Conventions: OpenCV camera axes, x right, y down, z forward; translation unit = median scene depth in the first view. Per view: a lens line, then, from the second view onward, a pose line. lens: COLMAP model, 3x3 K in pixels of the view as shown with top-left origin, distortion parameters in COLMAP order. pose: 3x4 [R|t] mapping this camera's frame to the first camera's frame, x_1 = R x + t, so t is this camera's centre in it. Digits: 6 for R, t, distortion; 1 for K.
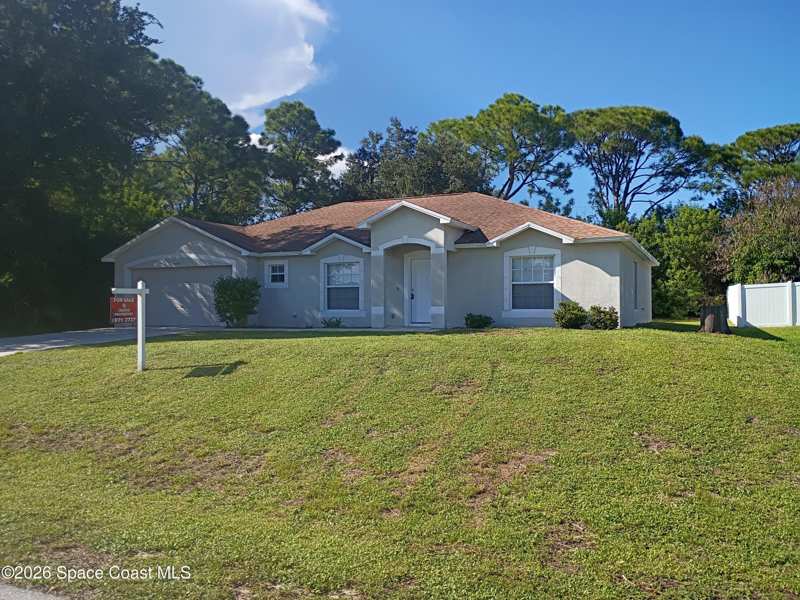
lens RADIAL K [[659.9, 0, 400.0], [0, 659.9, 300.0], [0, 0, 1]] dist [0.050052, -0.058542]
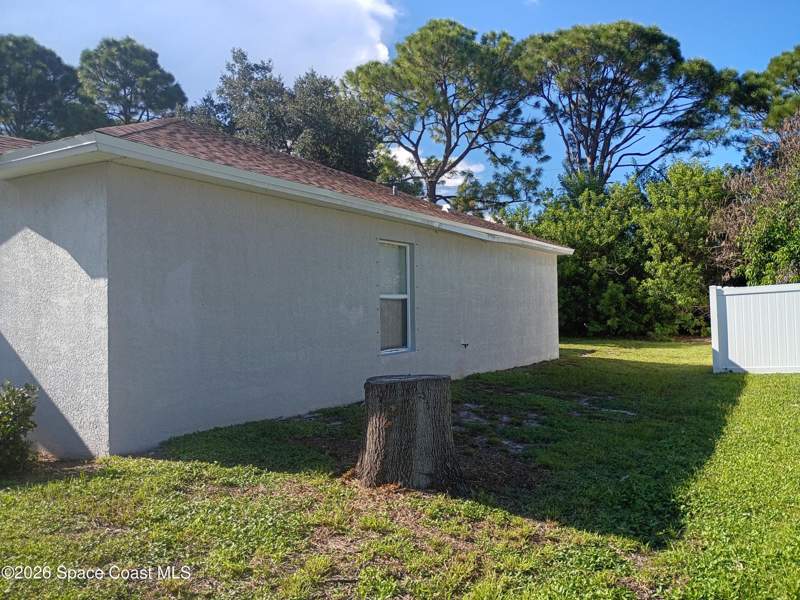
lens RADIAL K [[659.9, 0, 400.0], [0, 659.9, 300.0], [0, 0, 1]] dist [0.050052, -0.058542]
pose [[0.994307, -0.012066, -0.105873, 0.235281], [0.012050, 0.999927, -0.000787, -0.011646], [0.105874, -0.000494, 0.994379, 0.339981]]
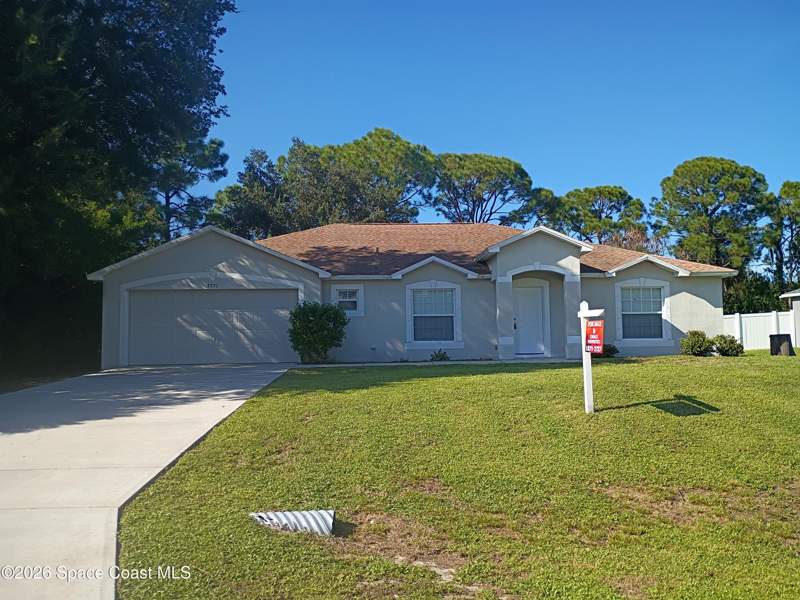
lens RADIAL K [[659.9, 0, 400.0], [0, 659.9, 300.0], [0, 0, 1]] dist [0.050052, -0.058542]
pose [[0.897862, 0.019977, 0.439824, -0.296683], [0.003813, 0.998580, -0.053140, 0.003736], [-0.440261, 0.049389, 0.896510, 0.115988]]
